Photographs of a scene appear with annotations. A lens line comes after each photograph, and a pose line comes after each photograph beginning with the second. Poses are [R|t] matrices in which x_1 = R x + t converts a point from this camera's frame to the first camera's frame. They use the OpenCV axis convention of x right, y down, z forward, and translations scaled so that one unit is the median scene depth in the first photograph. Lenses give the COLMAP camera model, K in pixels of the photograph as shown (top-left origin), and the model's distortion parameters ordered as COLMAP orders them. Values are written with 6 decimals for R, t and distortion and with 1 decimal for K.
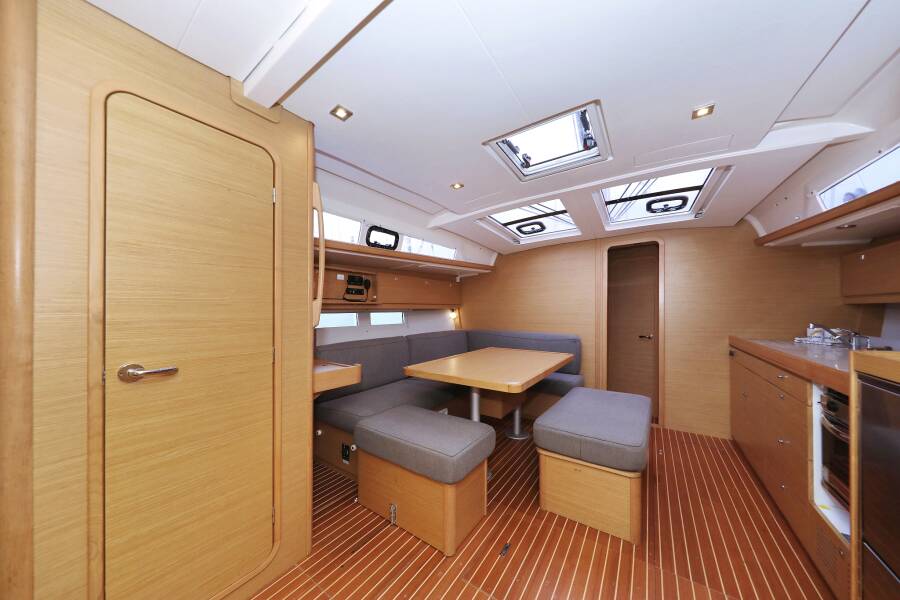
lens RADIAL K [[296.0, 0, 443.3], [0, 296.0, 306.7], [0, 0, 1]] dist [0.005450, -0.000928]
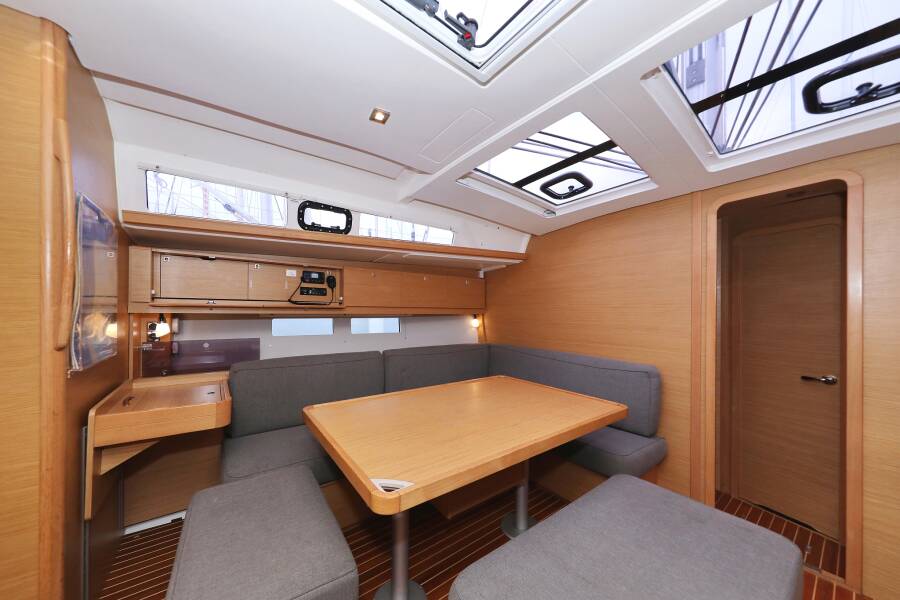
lens RADIAL K [[305.7, 0, 447.4], [0, 305.7, 305.1], [0, 0, 1]] dist [0.002375, -0.000132]
pose [[0.944768, 0.008658, -0.327627, 0.319504], [-0.011593, 0.999908, -0.007006, -0.014318], [0.327536, 0.010418, 0.944781, 0.375409]]
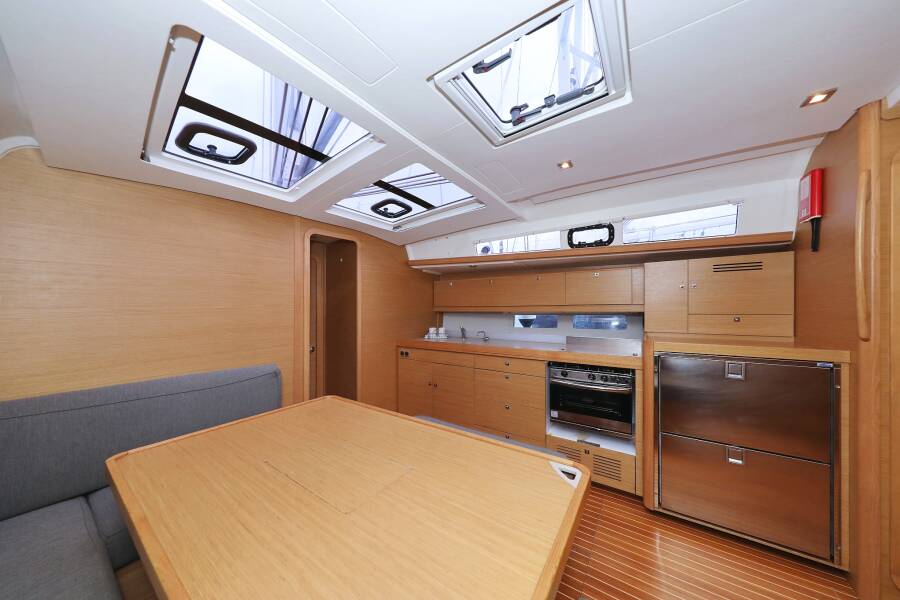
lens RADIAL K [[296.0, 0, 438.2], [0, 296.0, 311.8], [0, 0, 1]] dist [0.005450, -0.000928]
pose [[-0.011875, -0.012283, 0.999854, -0.204613], [-0.004293, 0.999916, 0.012233, -0.022700], [-0.999920, -0.004147, -0.011927, 0.820590]]
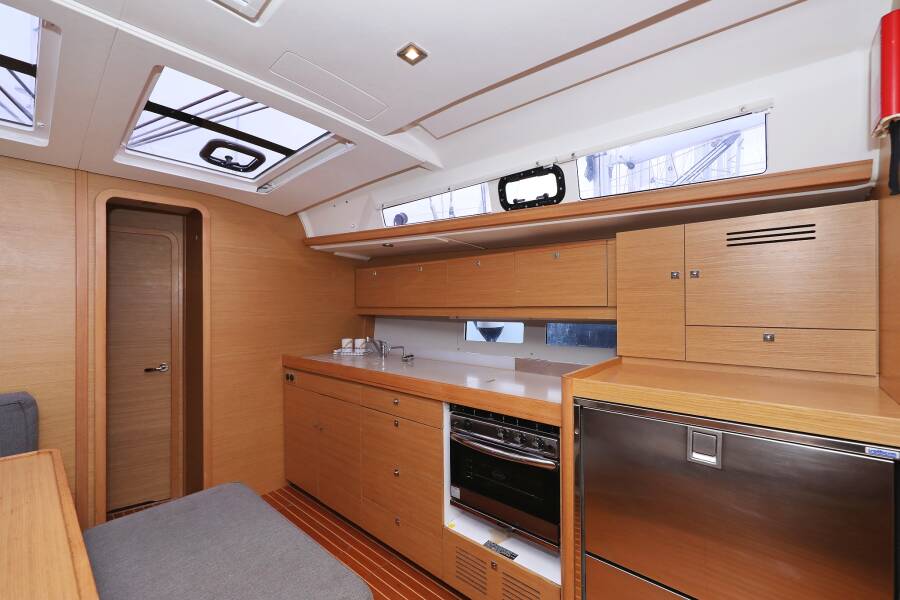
lens RADIAL K [[391.3, 0, 447.5], [0, 391.3, 309.3], [0, 0, 1]] dist [0.007912, 0.001155]
pose [[0.103756, -0.002355, 0.994600, -0.024076], [-0.011903, 0.999923, 0.003609, -0.030240], [-0.994532, -0.012214, 0.103720, 0.437662]]
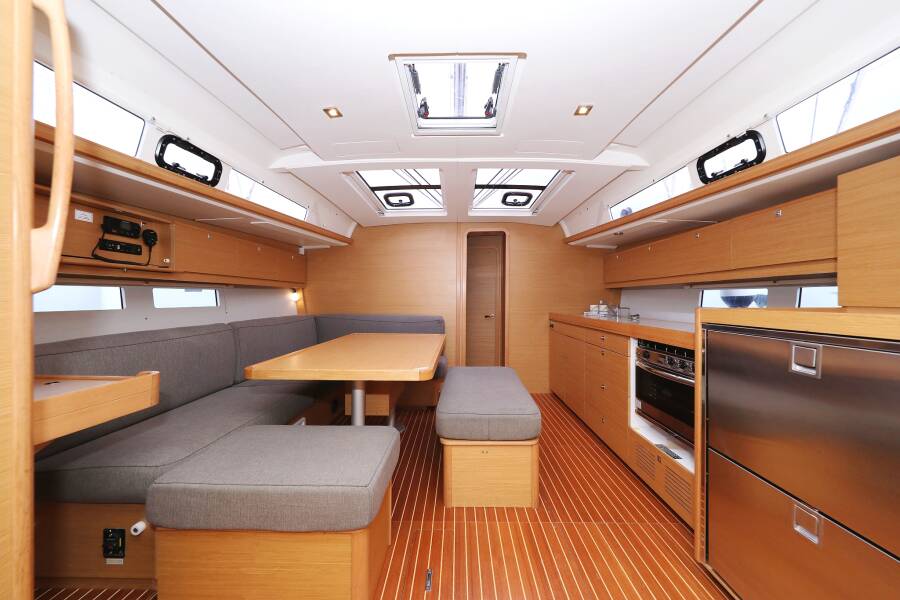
lens RADIAL K [[296.0, 0, 447.4], [0, 296.0, 301.2], [0, 0, 1]] dist [0.005450, -0.000928]
pose [[0.825366, 0.004152, 0.564582, -0.110405], [-0.012664, 0.999858, 0.011160, 0.039690], [-0.564455, -0.016361, 0.825301, 0.187497]]
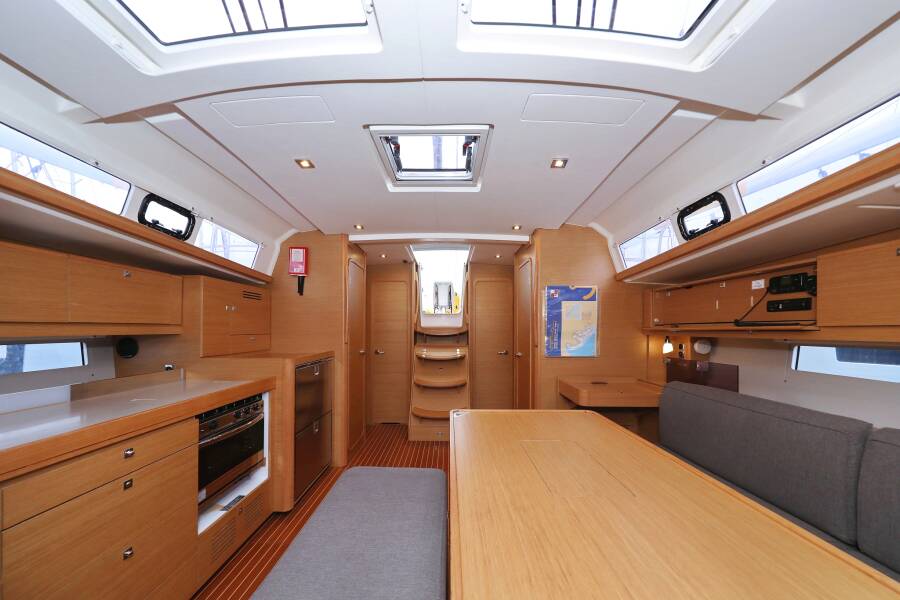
lens RADIAL K [[296.0, 0, 441.2], [0, 296.0, 328.7], [0, 0, 1]] dist [0.005450, -0.000928]
pose [[-0.823461, 0.004338, -0.567356, 0.557744], [0.009998, 0.999926, -0.006866, -0.012663], [0.567285, -0.011326, -0.823444, 1.149125]]
